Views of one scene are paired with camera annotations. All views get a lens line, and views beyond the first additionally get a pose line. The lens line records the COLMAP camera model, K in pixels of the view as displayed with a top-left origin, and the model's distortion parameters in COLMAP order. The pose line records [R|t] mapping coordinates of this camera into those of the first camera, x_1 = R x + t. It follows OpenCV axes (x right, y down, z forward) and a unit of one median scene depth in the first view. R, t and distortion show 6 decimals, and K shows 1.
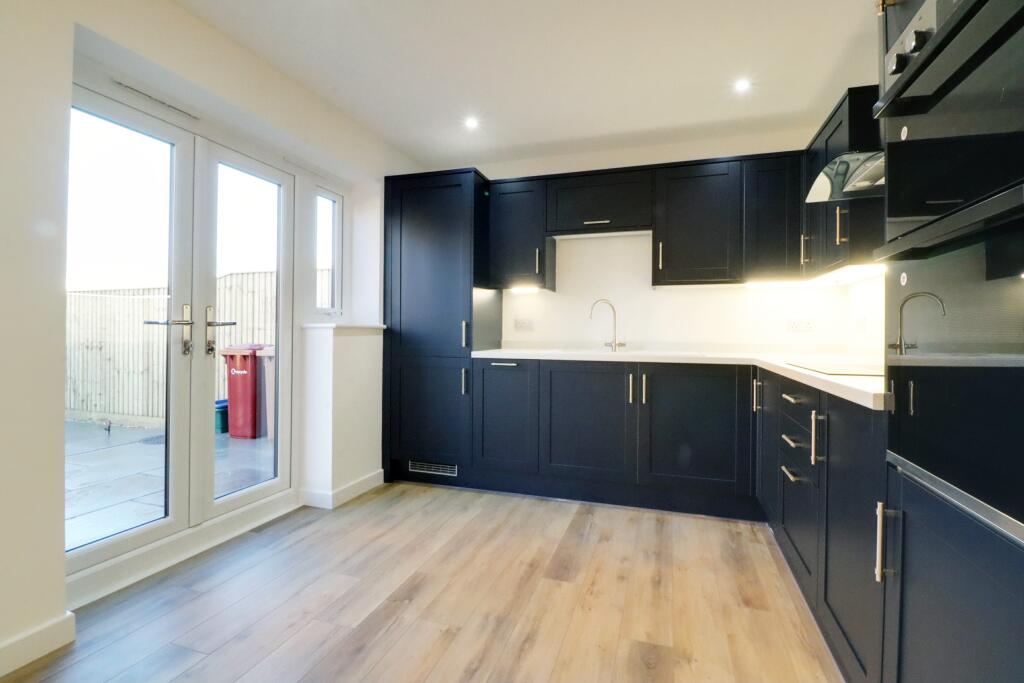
lens RADIAL K [[474.7, 0, 512.5], [0, 474.7, 334.7], [0, 0, 1]] dist [-0.009242, -0.004080]
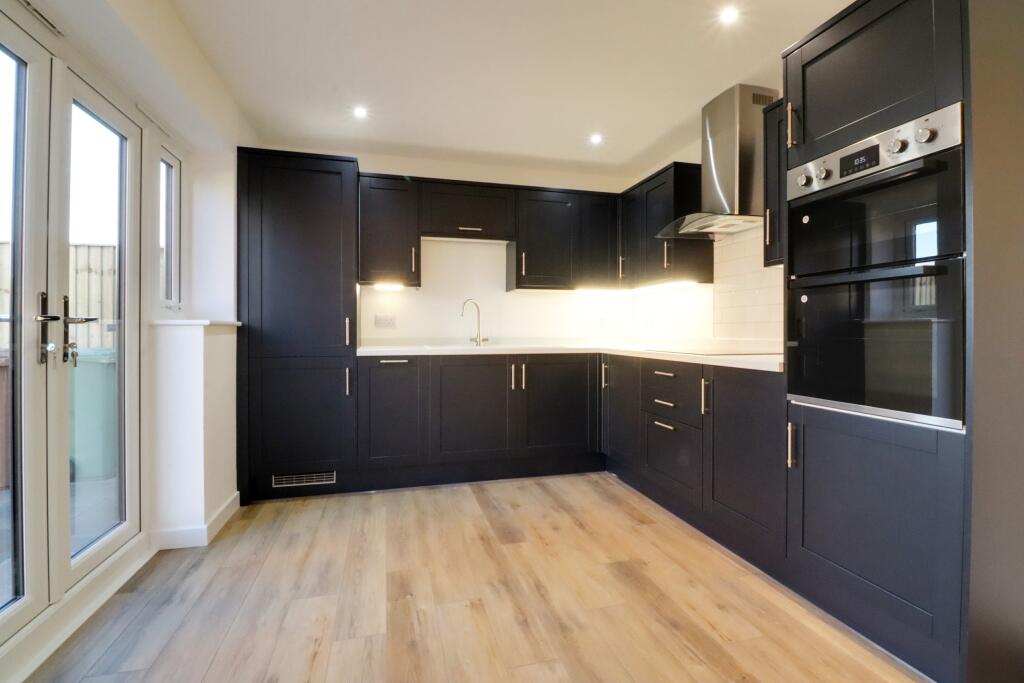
lens RADIAL K [[474.7, 0, 513.6], [0, 474.7, 334.0], [0, 0, 1]] dist [-0.009242, -0.004080]
pose [[0.837197, -0.011680, 0.546777, -0.387073], [0.008236, 0.999928, 0.008749, -0.002136], [-0.546839, -0.002822, 0.837233, 0.023661]]
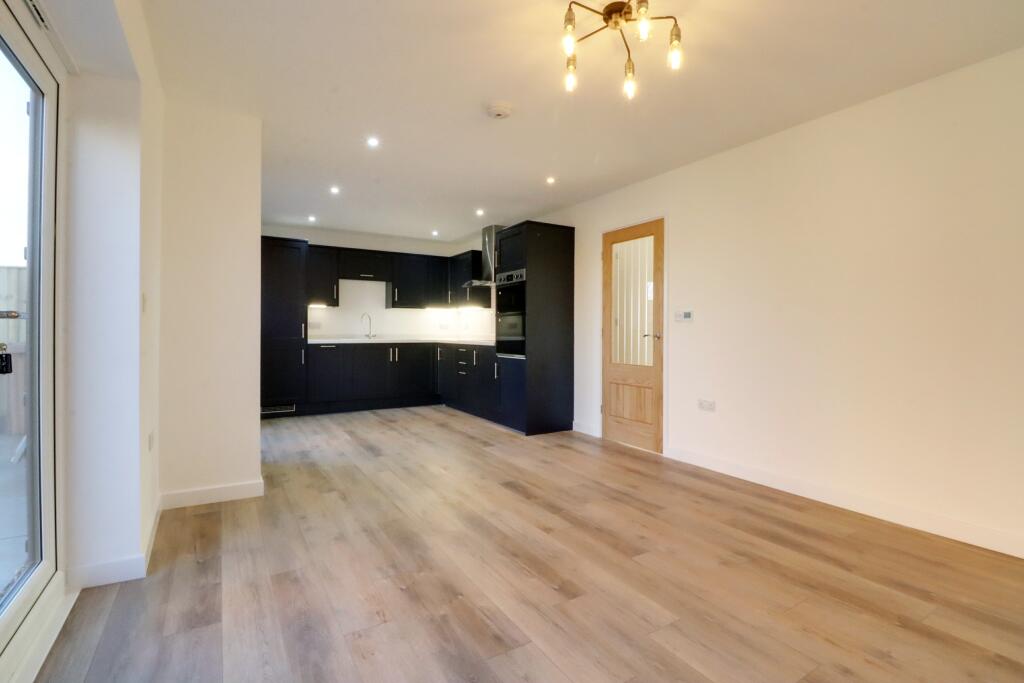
lens RADIAL K [[474.7, 0, 516.6], [0, 474.7, 333.1], [0, 0, 1]] dist [-0.009242, -0.004080]
pose [[0.641884, -0.007596, 0.766764, -1.095454], [0.004076, 0.999971, 0.006494, -0.001065], [-0.766791, -0.001043, 0.641896, -0.901717]]
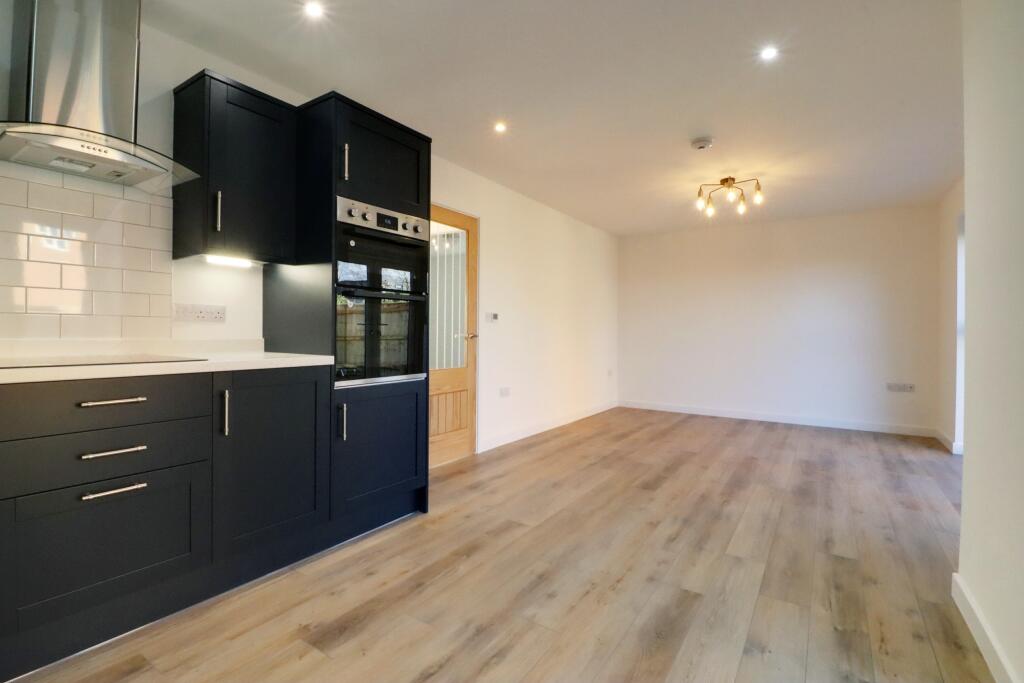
lens RADIAL K [[474.7, 0, 512.0], [0, 474.7, 334.8], [0, 0, 1]] dist [-0.009242, -0.004080]
pose [[-0.963510, -0.019324, 0.266975, -0.200073], [-0.016316, 0.999776, 0.013479, -0.004230], [-0.267176, 0.008632, -0.963609, 1.050813]]
